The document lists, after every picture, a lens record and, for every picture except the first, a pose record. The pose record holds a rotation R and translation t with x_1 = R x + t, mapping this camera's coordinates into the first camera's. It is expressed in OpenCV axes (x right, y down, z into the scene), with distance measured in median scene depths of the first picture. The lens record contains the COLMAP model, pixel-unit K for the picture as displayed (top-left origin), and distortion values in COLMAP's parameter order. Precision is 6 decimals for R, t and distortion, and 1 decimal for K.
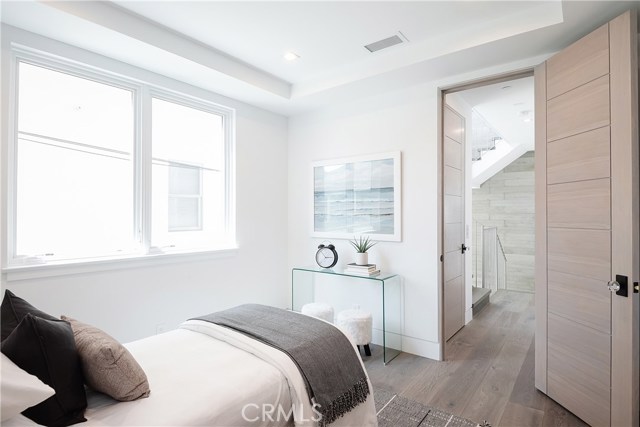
lens RADIAL K [[334.2, 0, 318.9], [0, 334.2, 212.4], [0, 0, 1]] dist [-0.007560, -0.001842]
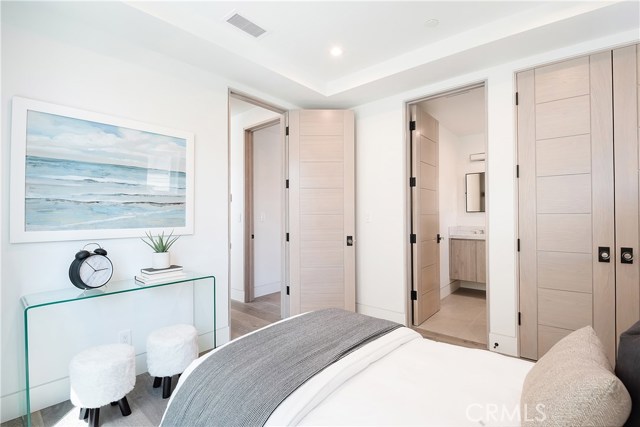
lens RADIAL K [[294.2, 0, 319.1], [0, 294.2, 214.9], [0, 0, 1]] dist [-0.015381, -0.003521]
pose [[0.044460, 0.003891, 0.999004, -0.520335], [-0.001908, 0.999991, -0.003810, 0.037304], [-0.999009, -0.001737, 0.044467, 0.612466]]
